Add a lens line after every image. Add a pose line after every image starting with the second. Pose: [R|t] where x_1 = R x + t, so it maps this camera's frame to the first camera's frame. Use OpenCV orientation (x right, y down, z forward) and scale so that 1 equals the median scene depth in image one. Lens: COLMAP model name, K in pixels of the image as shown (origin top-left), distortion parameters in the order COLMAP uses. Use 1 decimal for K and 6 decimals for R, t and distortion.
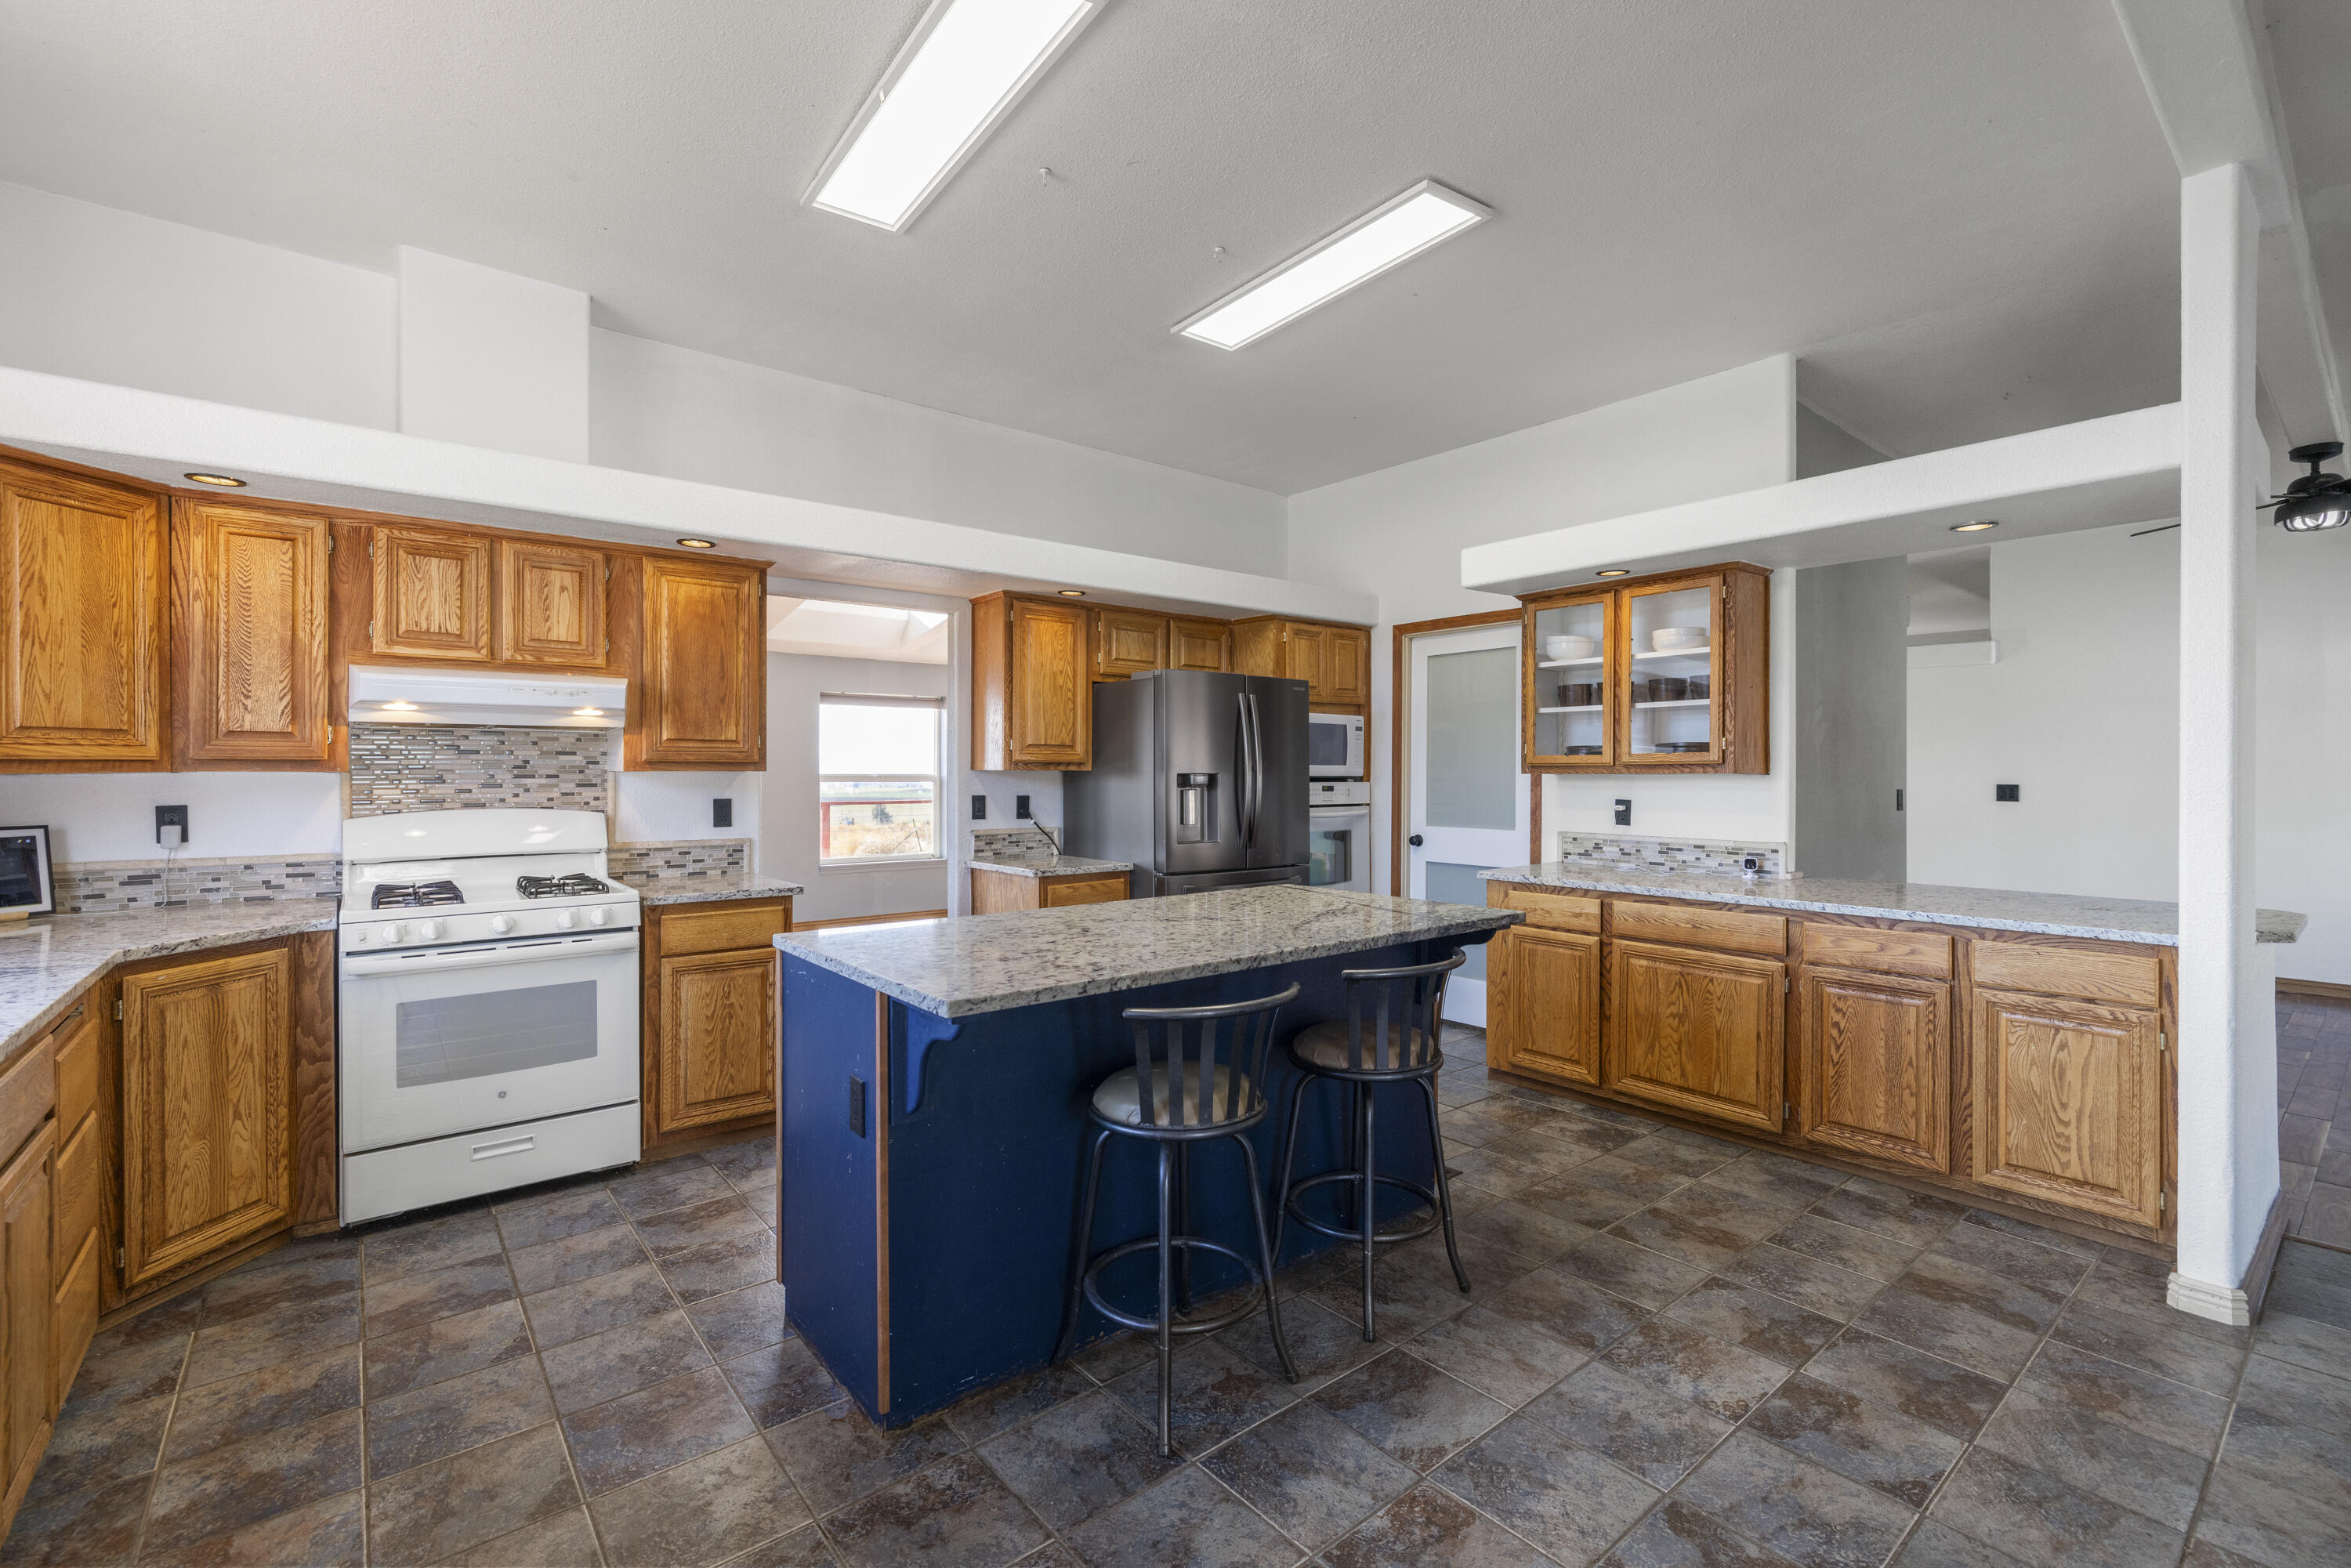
lens RADIAL K [[1025.1, 0, 1178.5], [0, 1025.1, 777.5], [0, 0, 1]] dist [-0.002201, 0.000082]
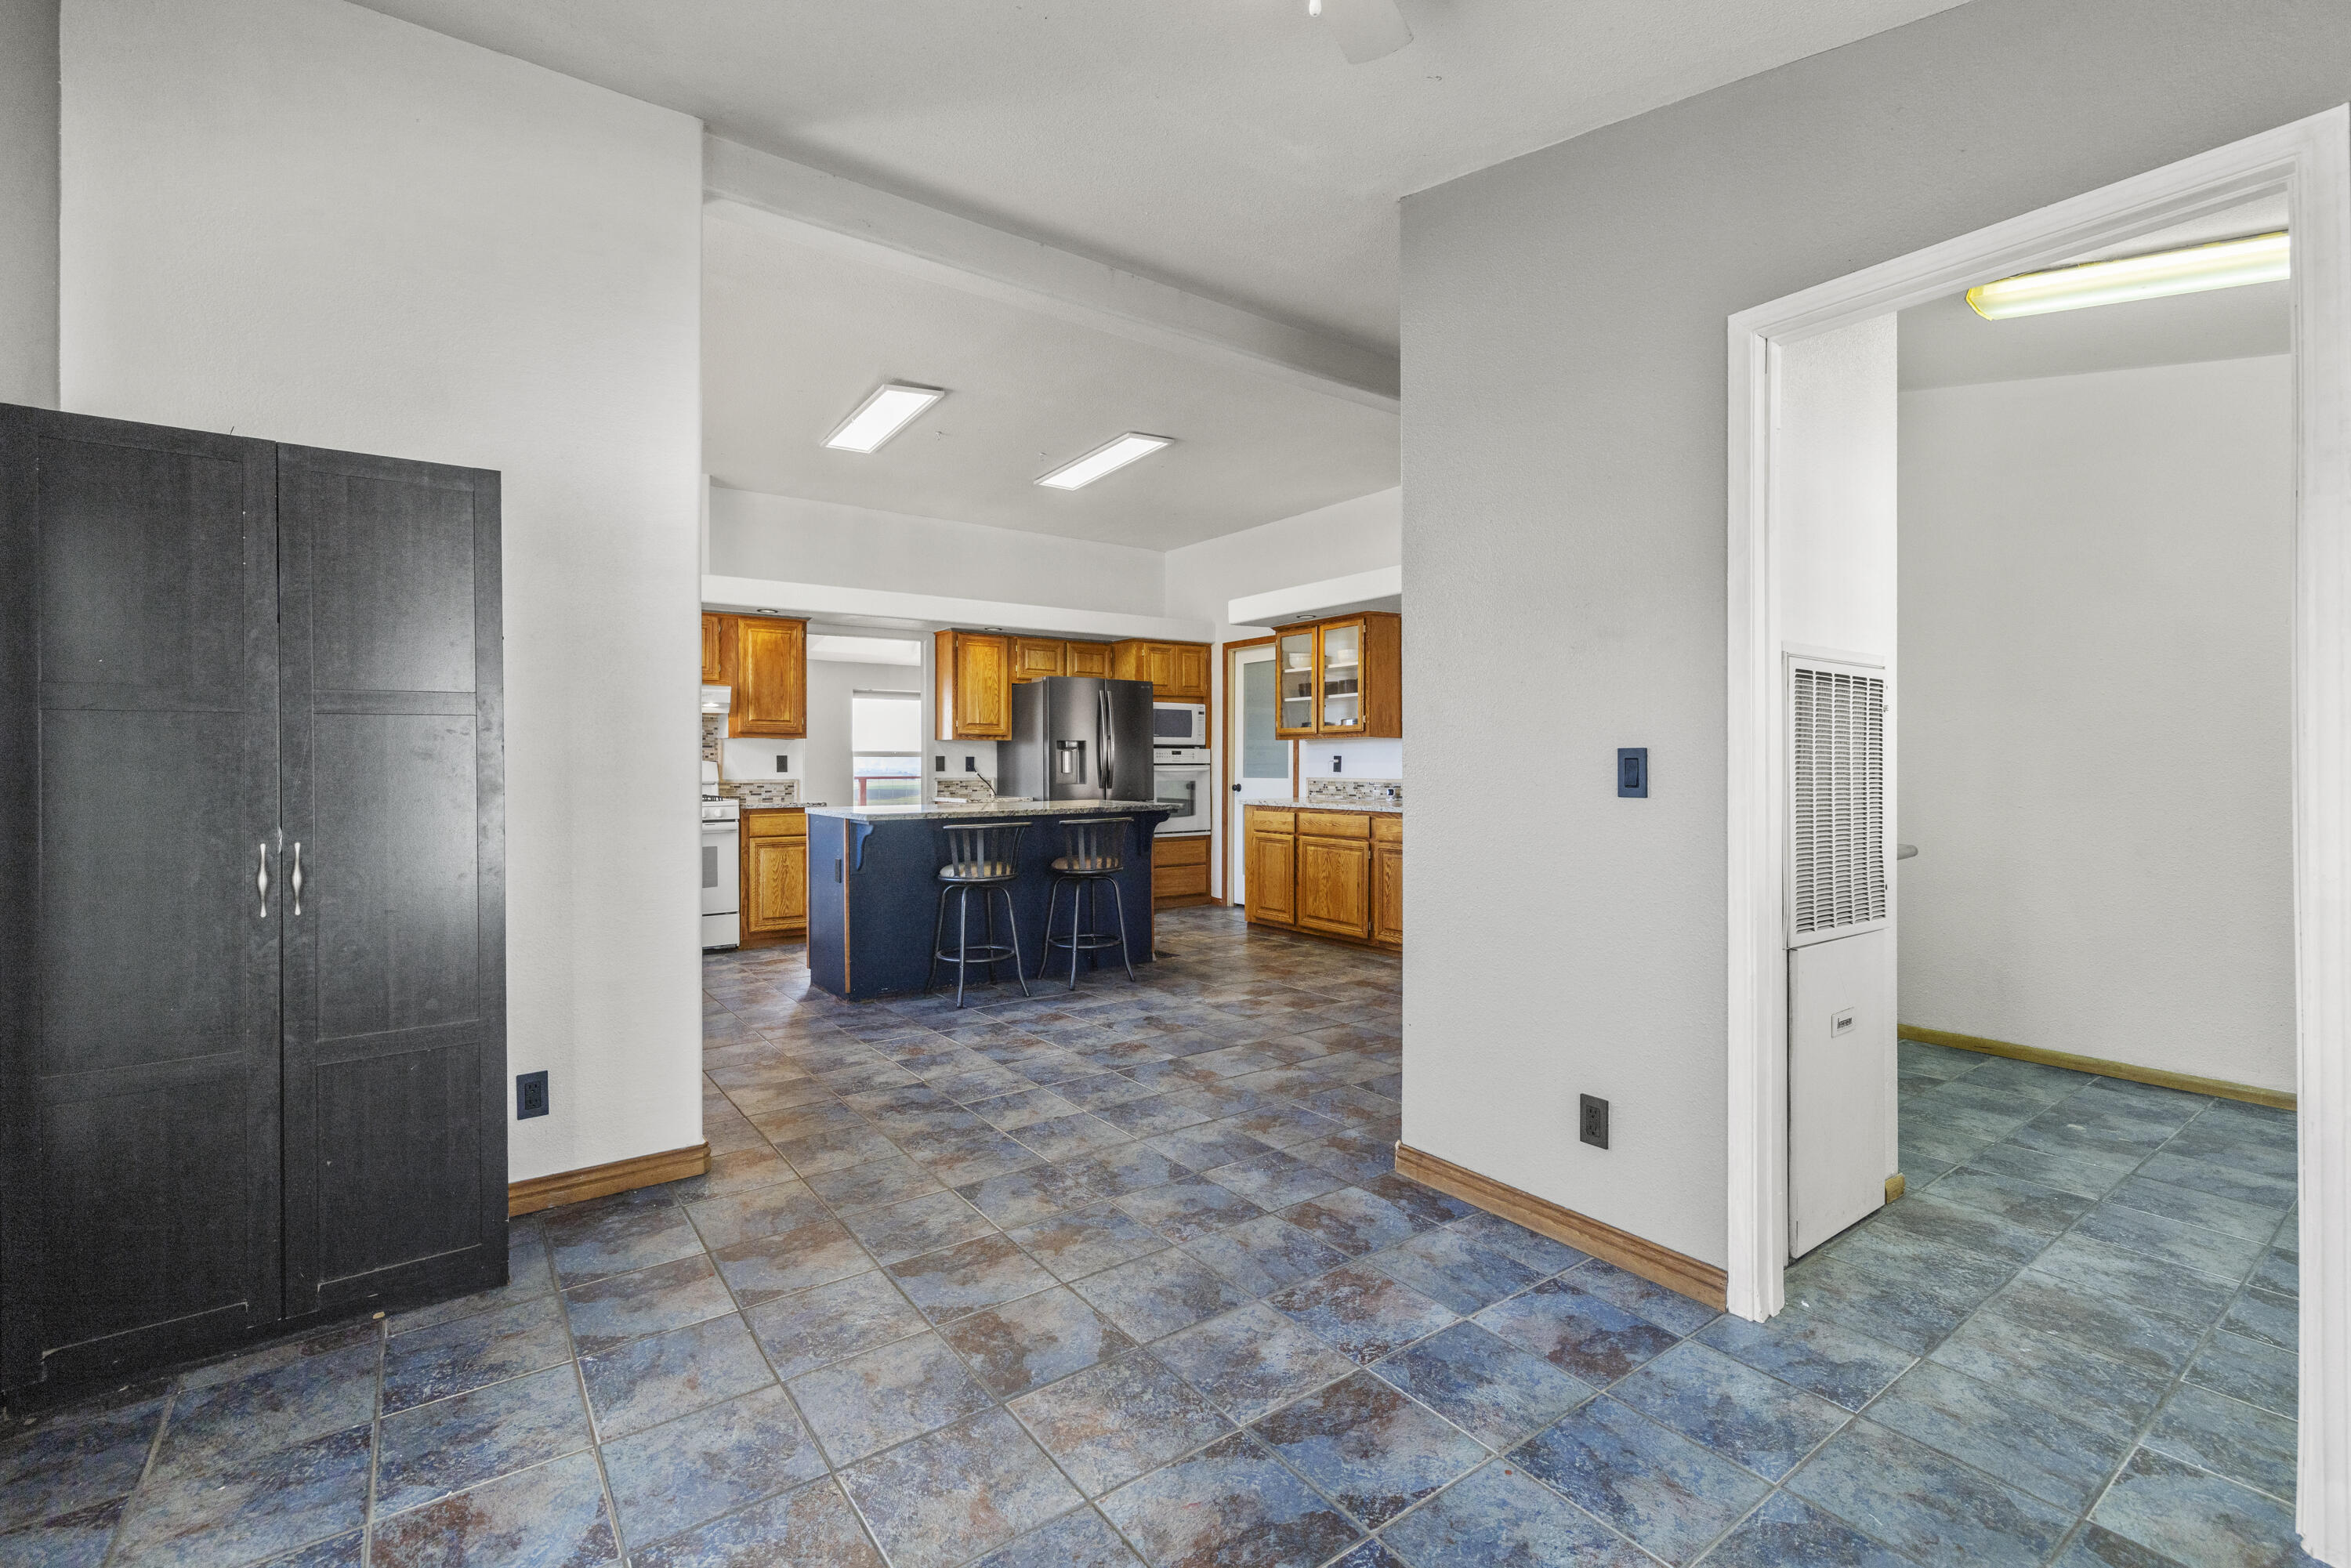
lens RADIAL K [[1025.1, 0, 1162.7], [0, 1025.1, 765.8], [0, 0, 1]] dist [-0.002201, 0.000082]
pose [[0.998001, -0.003475, -0.063108, 0.293061], [0.003339, 0.999992, -0.002251, 0.043780], [0.063116, 0.002036, 0.998004, -0.658190]]
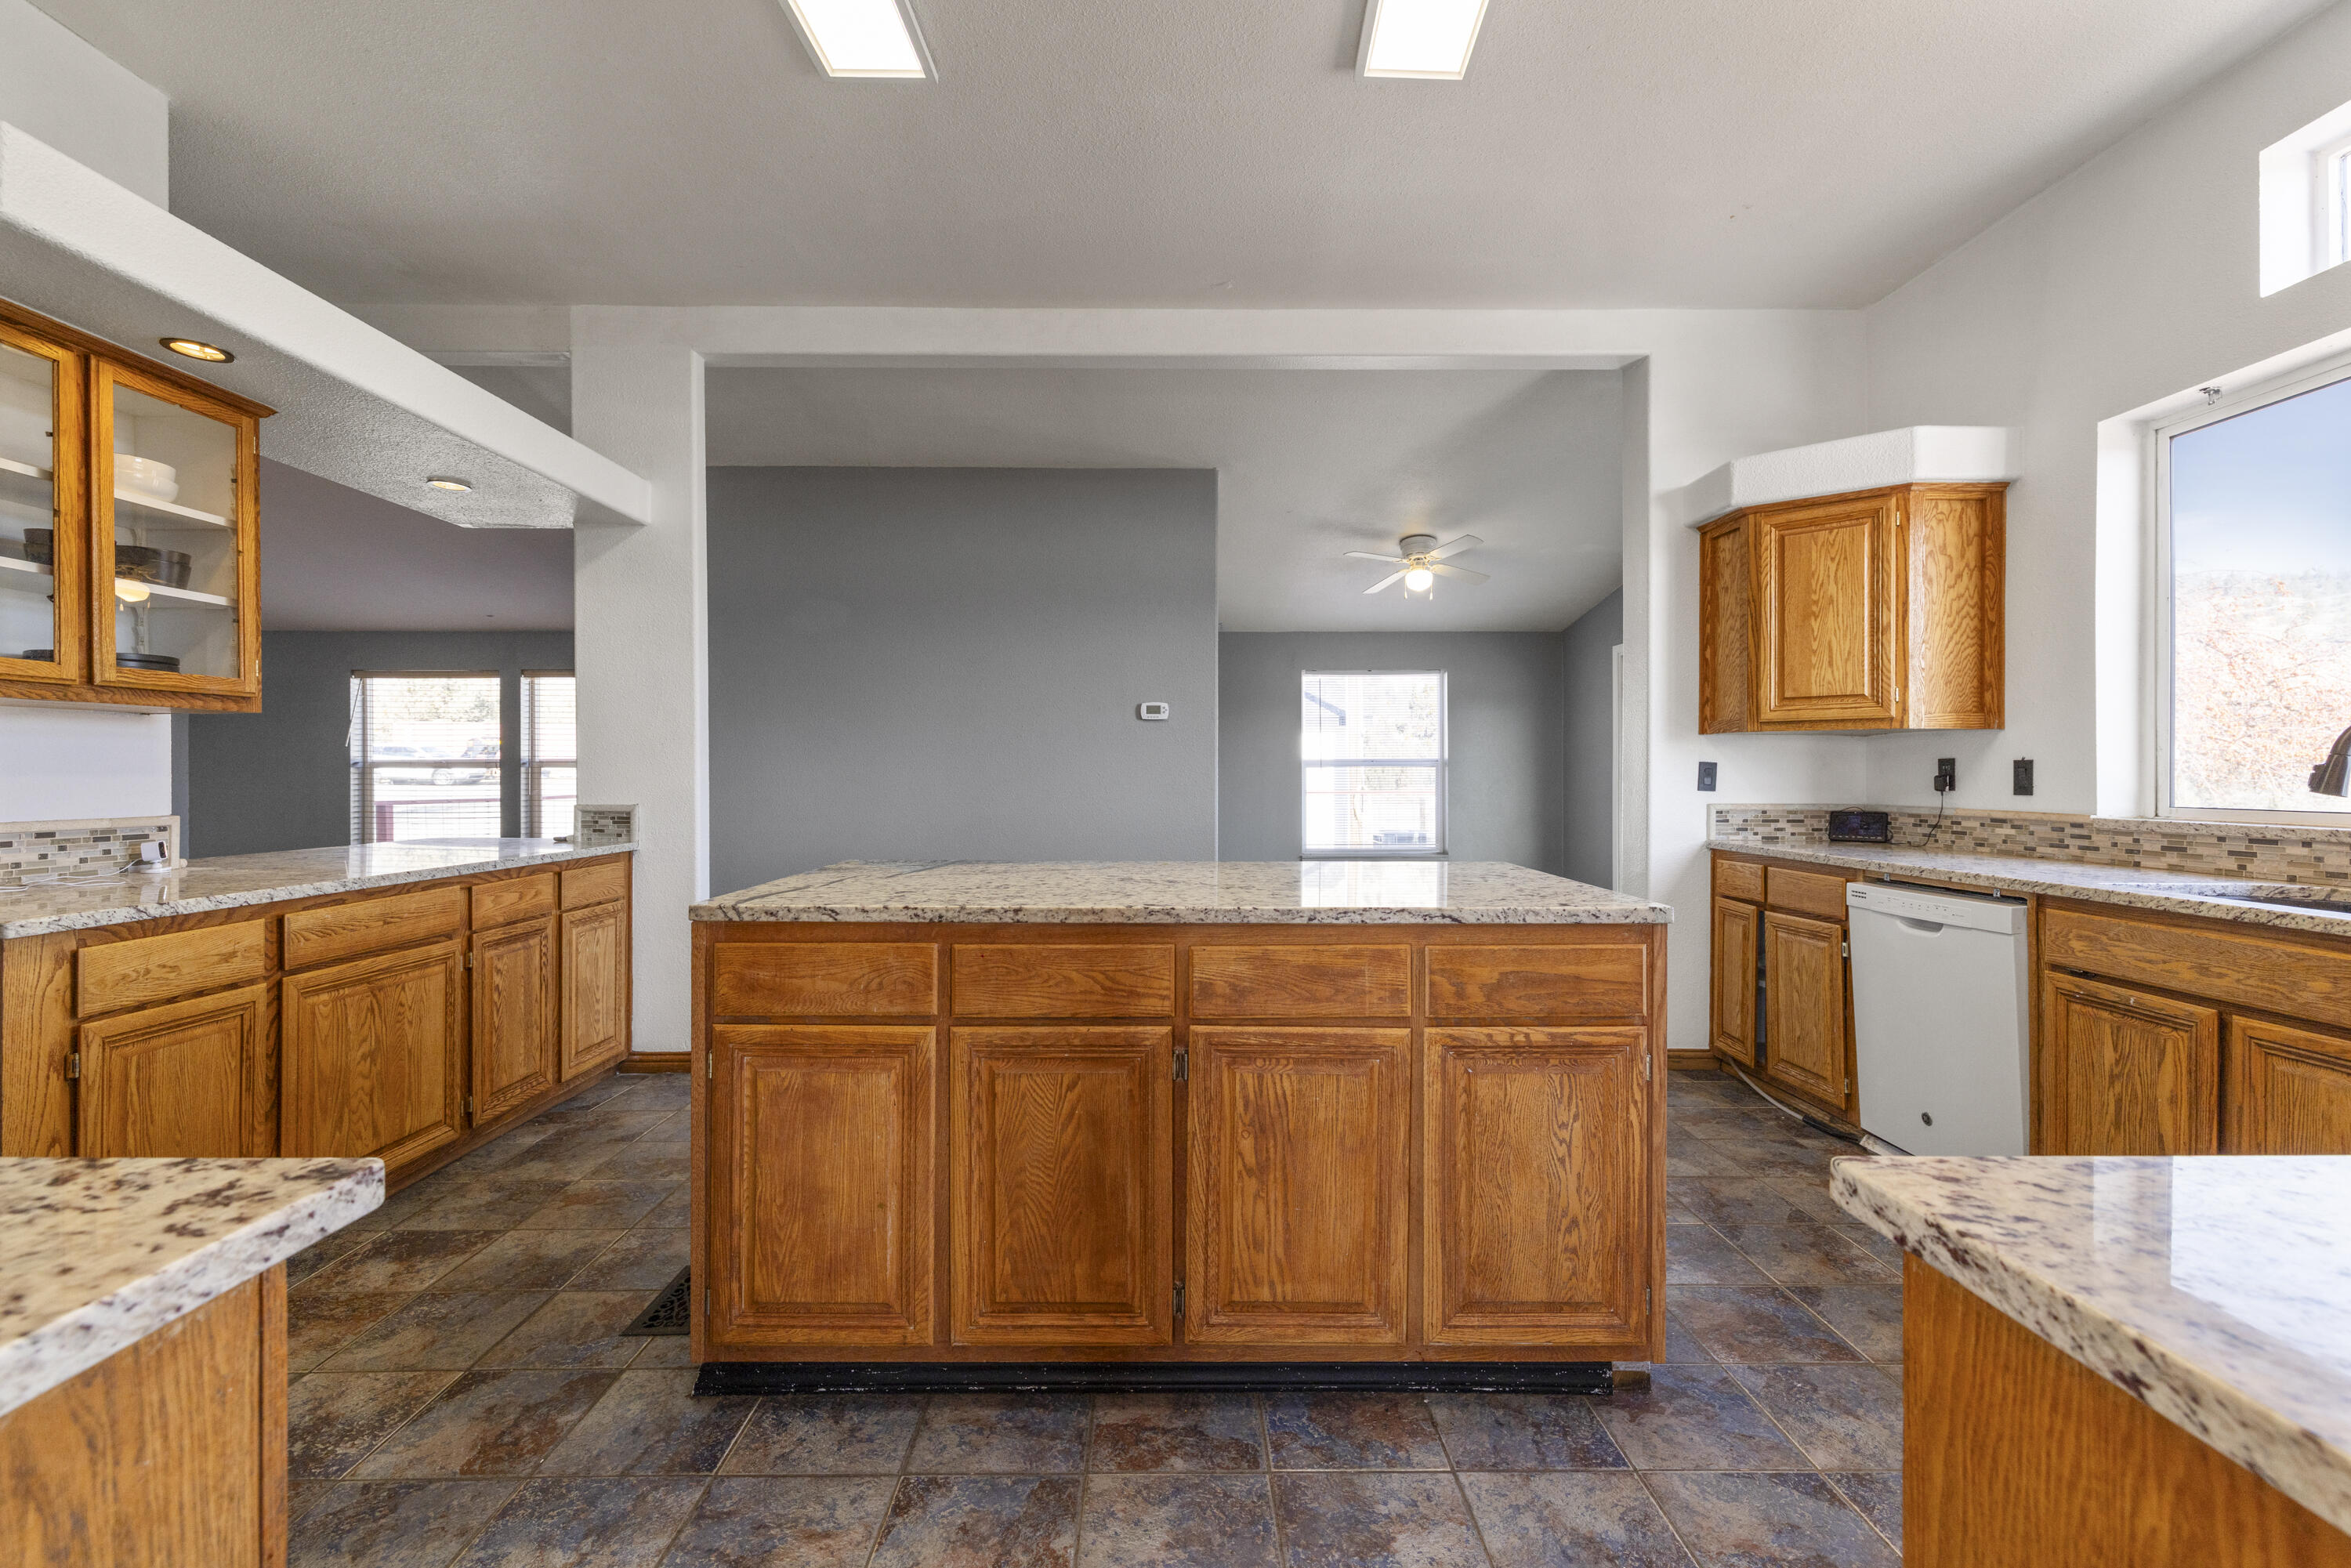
lens RADIAL K [[1025.1, 0, 1159.5], [0, 1025.1, 776.5], [0, 0, 1]] dist [-0.002201, 0.000082]
pose [[-0.789915, -0.003271, 0.613208, -0.340860], [-0.000501, 0.999989, 0.004689, 0.033306], [-0.613216, 0.003397, -0.789908, 1.109055]]
